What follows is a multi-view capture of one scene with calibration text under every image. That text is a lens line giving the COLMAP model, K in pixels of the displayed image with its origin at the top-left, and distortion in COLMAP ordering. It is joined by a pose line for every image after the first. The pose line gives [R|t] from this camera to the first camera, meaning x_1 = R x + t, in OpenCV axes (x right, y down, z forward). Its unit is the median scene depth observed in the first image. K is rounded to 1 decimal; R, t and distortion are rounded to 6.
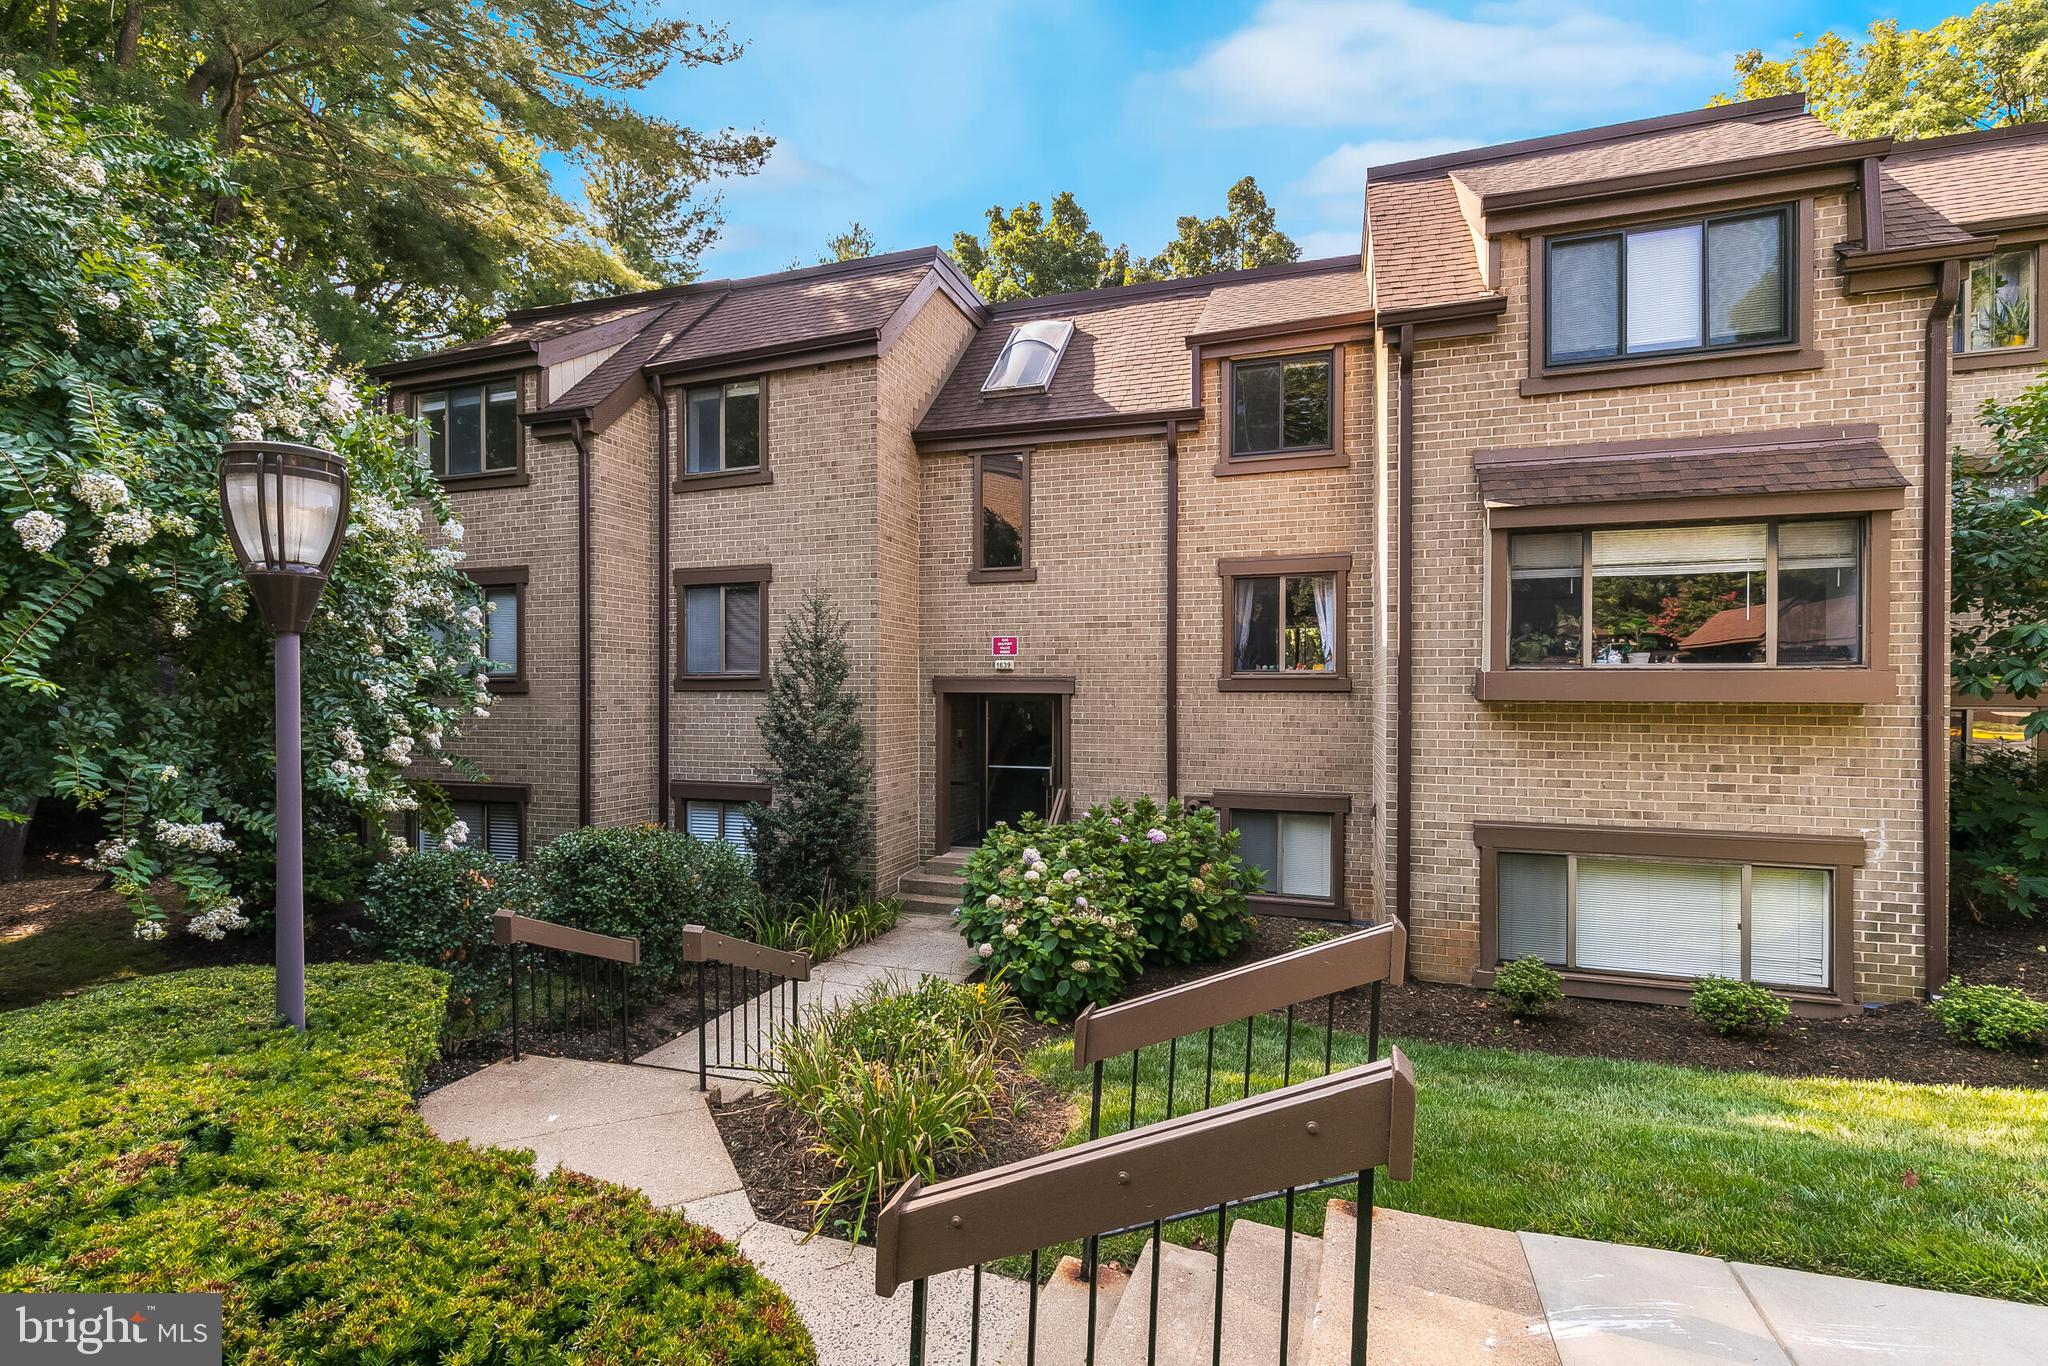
lens RADIAL K [[932.6, 0, 1024.3], [0, 932.6, 679.4], [0, 0, 1]] dist [0.000963, 0.001185]
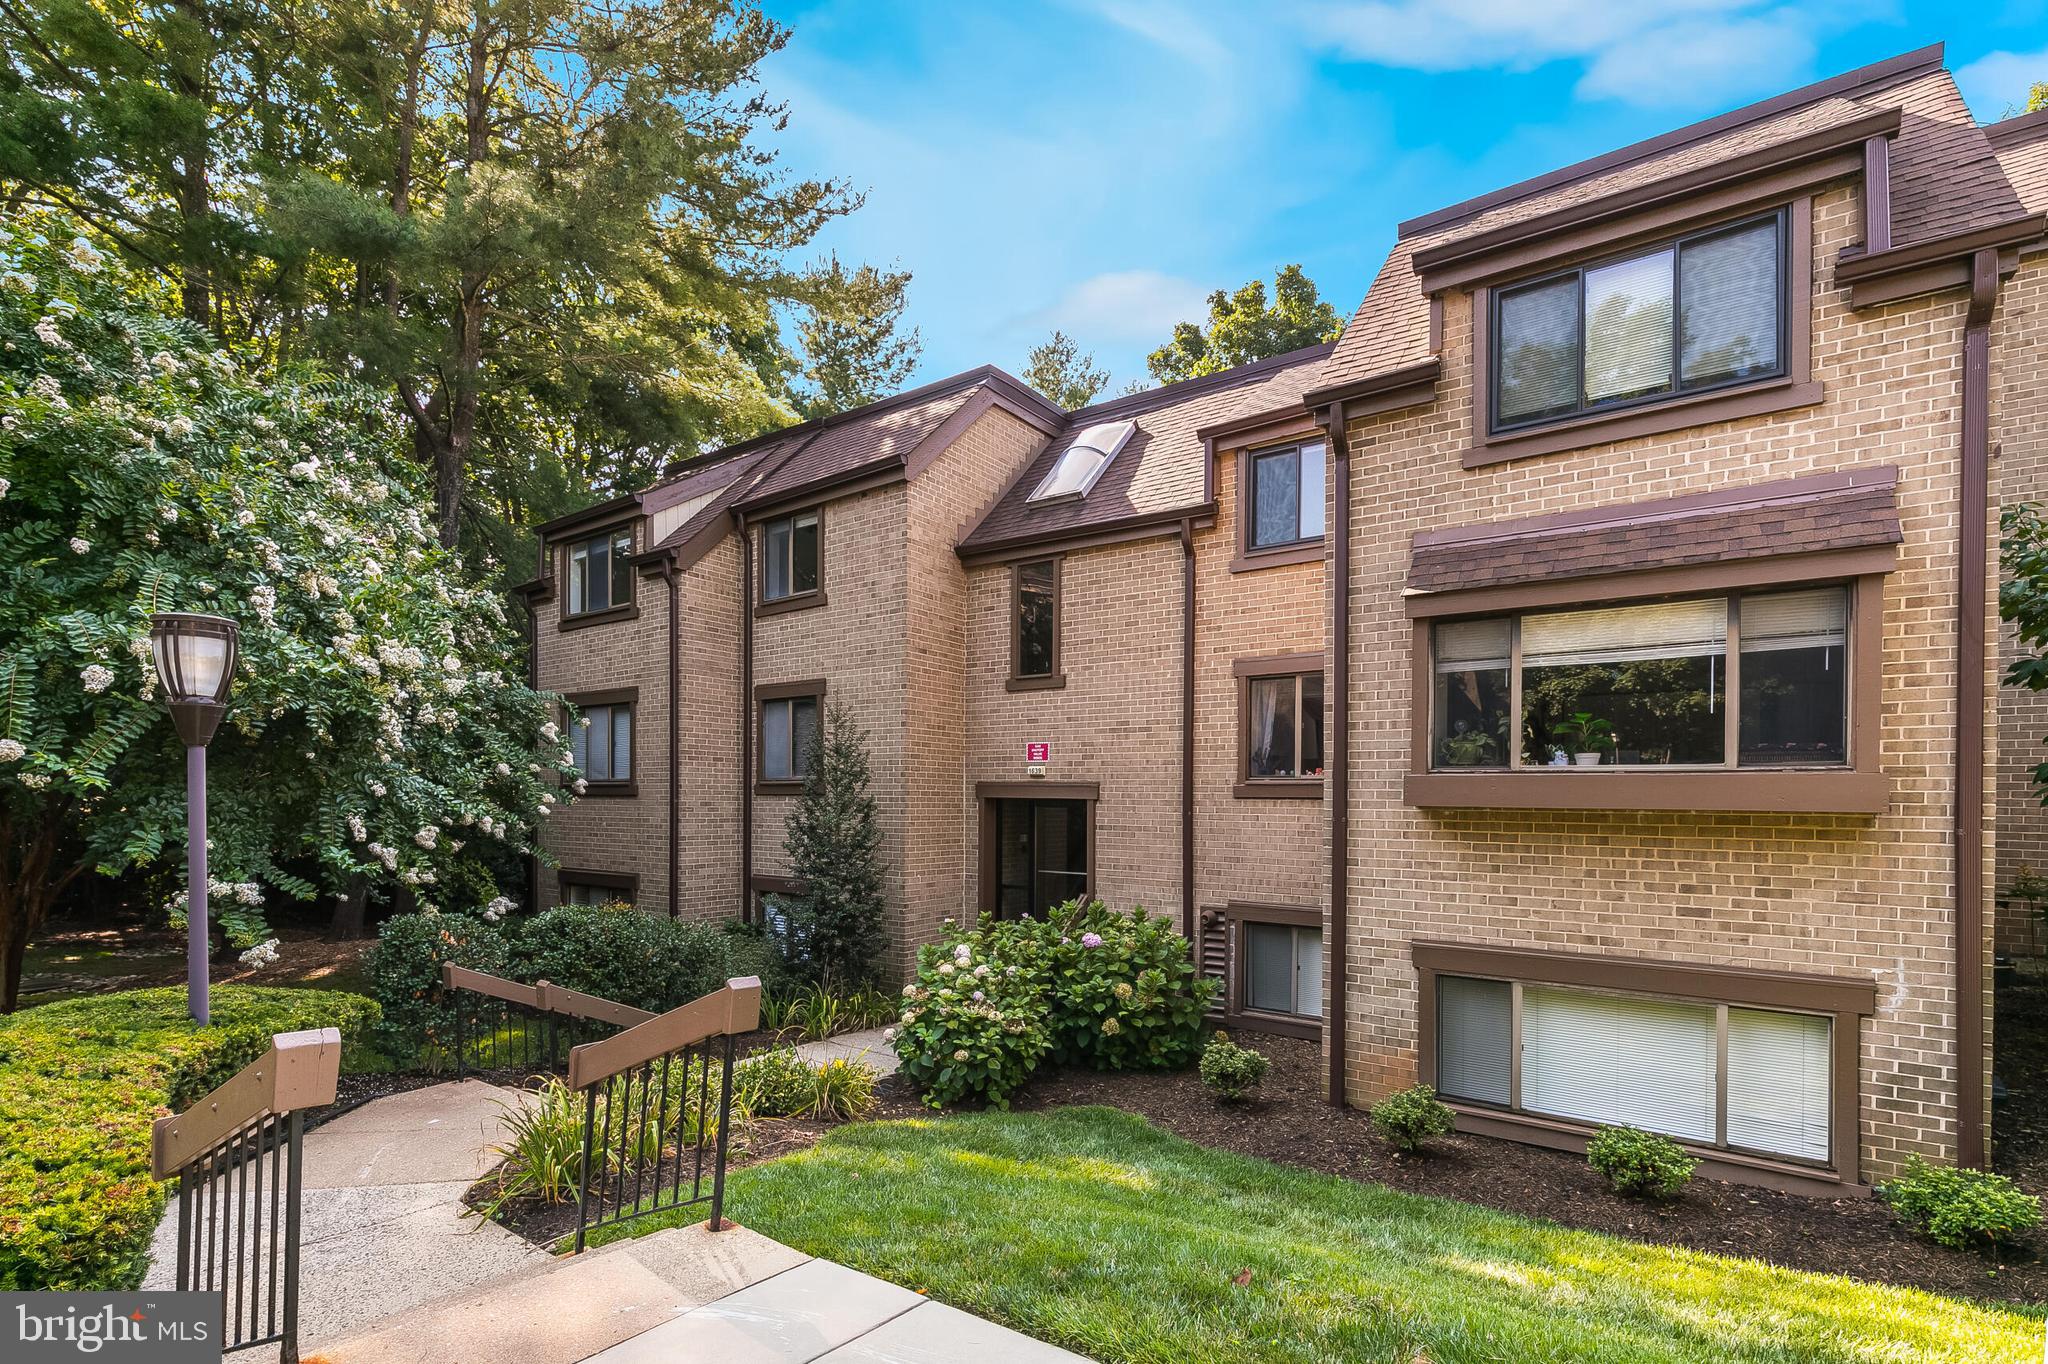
lens RADIAL K [[968.4, 0, 1014.7], [0, 968.4, 789.8], [0, 0, 1]] dist [0.001499, -0.000006]
pose [[0.953951, 0.003557, -0.299942, 0.399941], [-0.003463, 0.999994, 0.000844, 0.006430], [0.299943, 0.000234, 0.953957, -0.019761]]
